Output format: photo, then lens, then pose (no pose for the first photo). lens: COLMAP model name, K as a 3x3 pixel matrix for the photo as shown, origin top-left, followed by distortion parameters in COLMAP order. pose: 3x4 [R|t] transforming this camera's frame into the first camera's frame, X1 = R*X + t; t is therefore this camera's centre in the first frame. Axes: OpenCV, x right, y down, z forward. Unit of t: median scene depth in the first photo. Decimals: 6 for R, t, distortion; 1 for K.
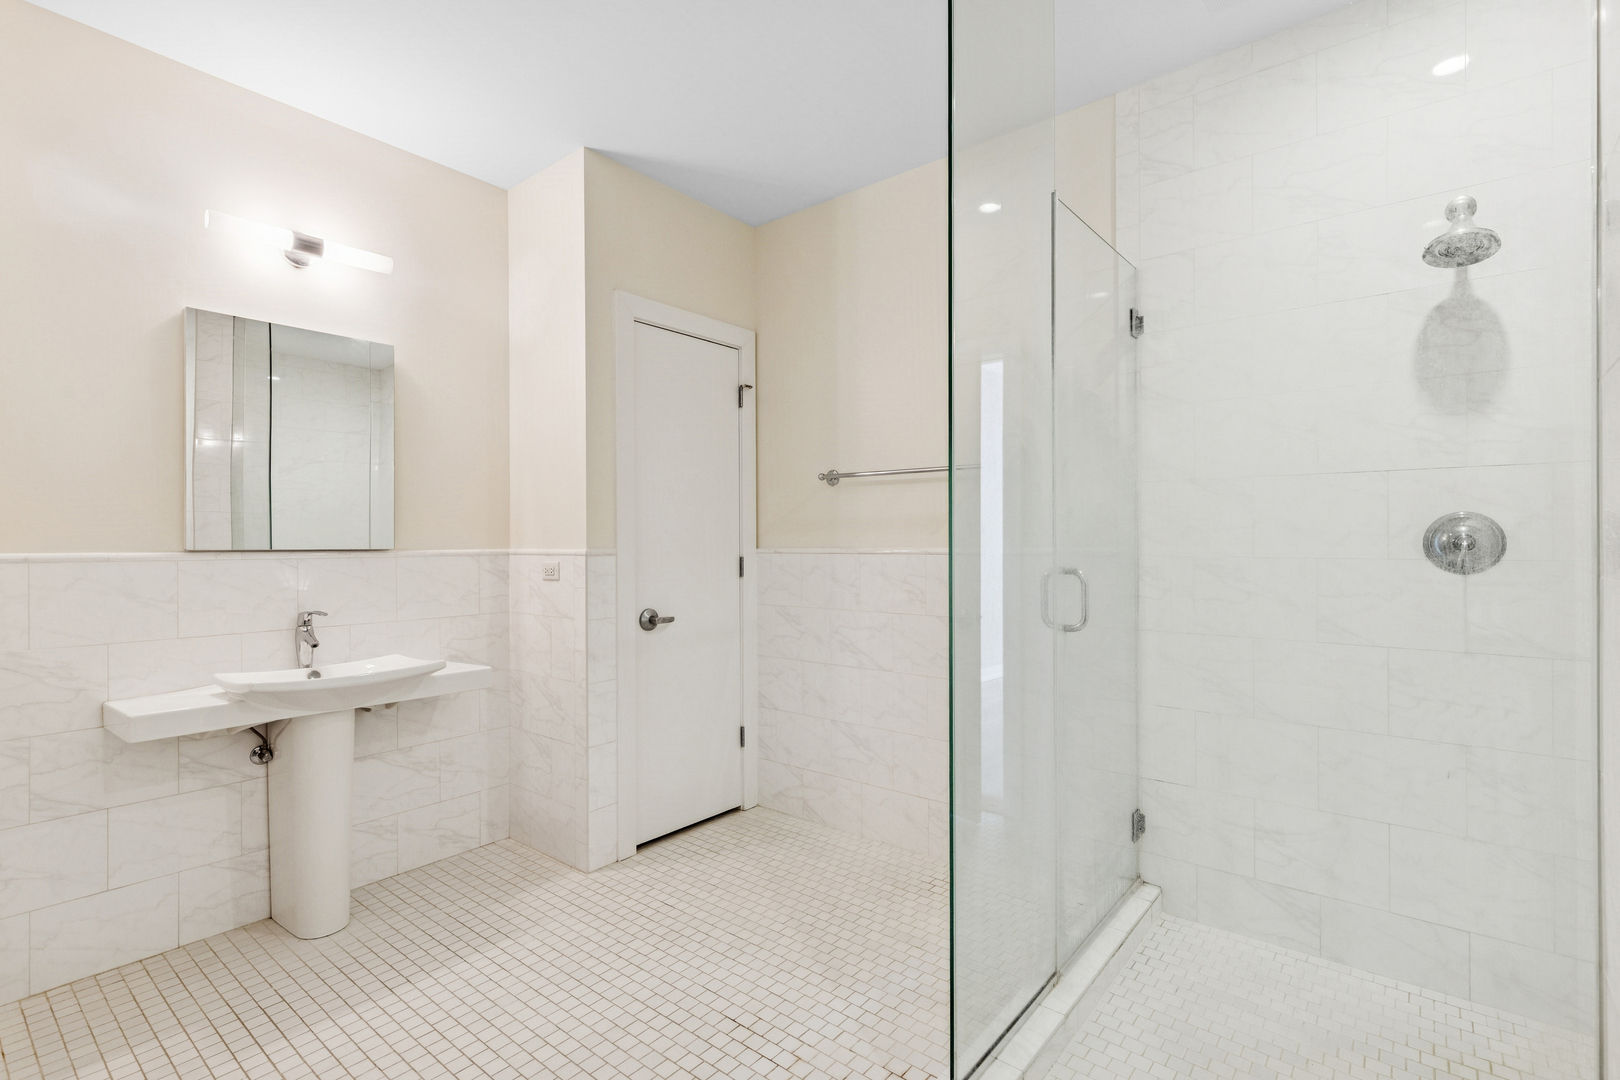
lens RADIAL K [[742.4, 0, 802.3], [0, 742.4, 546.7], [0, 0, 1]] dist [-0.002421, -0.000373]
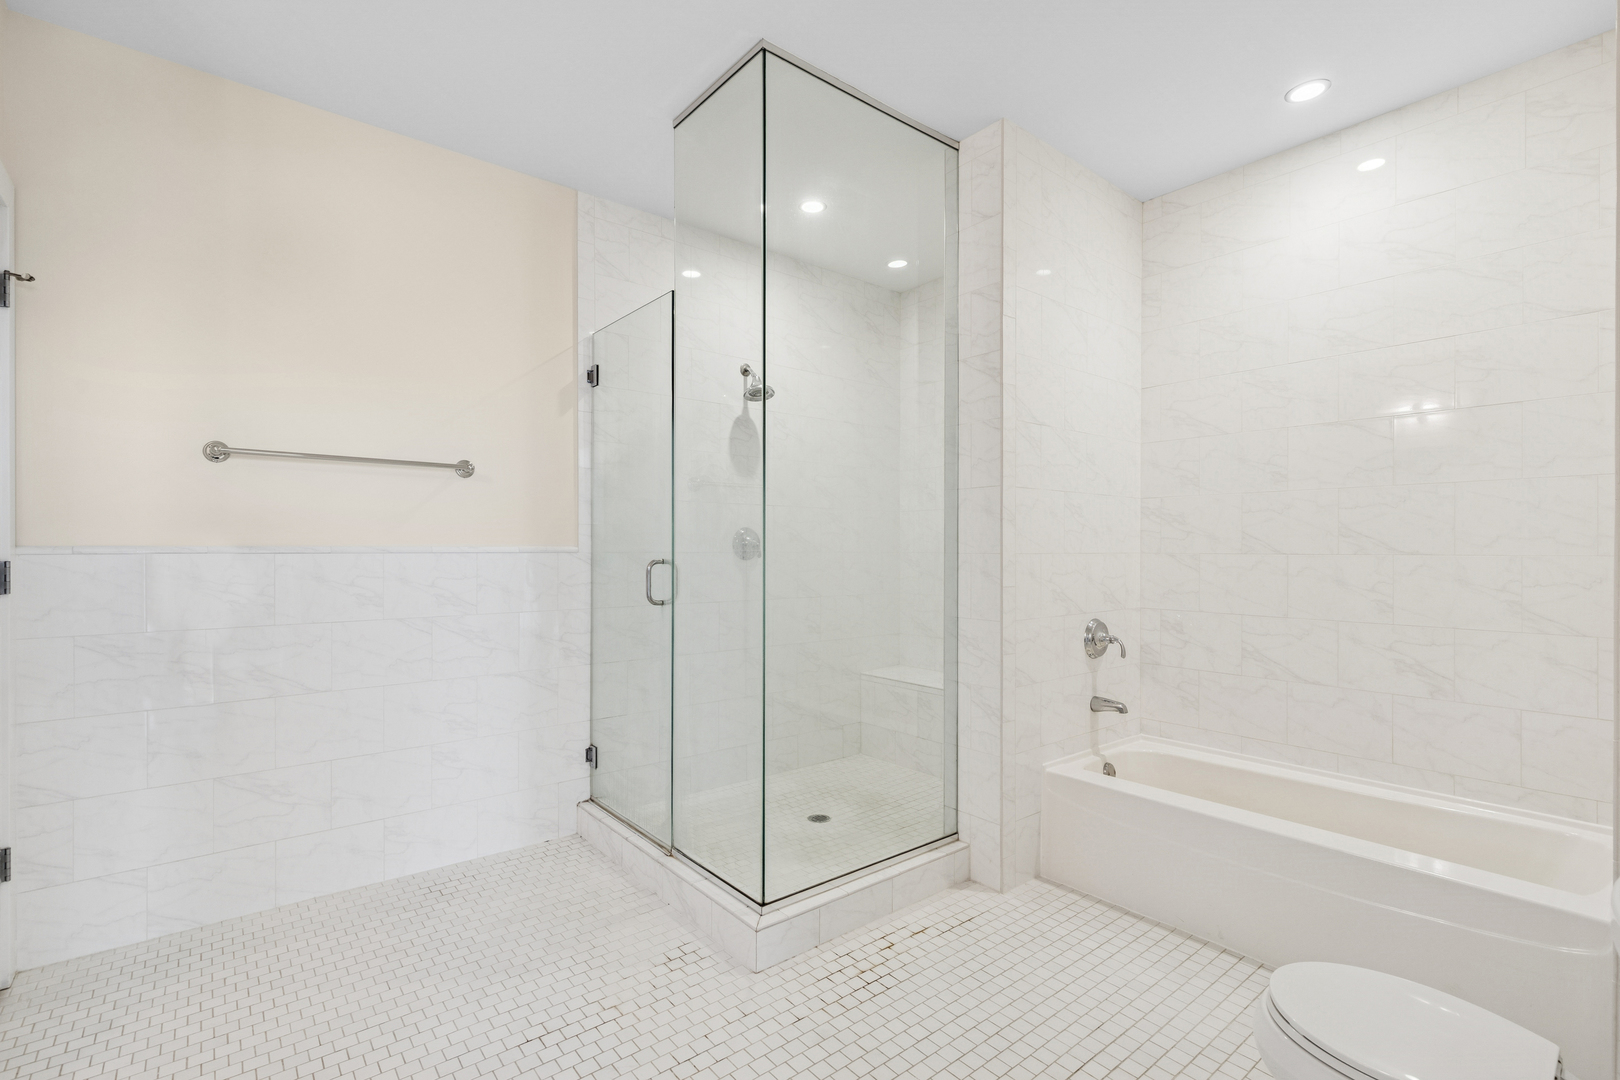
lens RADIAL K [[742.4, 0, 802.3], [0, 742.4, 546.7], [0, 0, 1]] dist [-0.002421, -0.000373]
pose [[0.202570, 0.001018, 0.979267, -0.770460], [-0.002144, 0.999998, -0.000596, 0.001472], [-0.979265, -0.001979, 0.202572, 0.372858]]
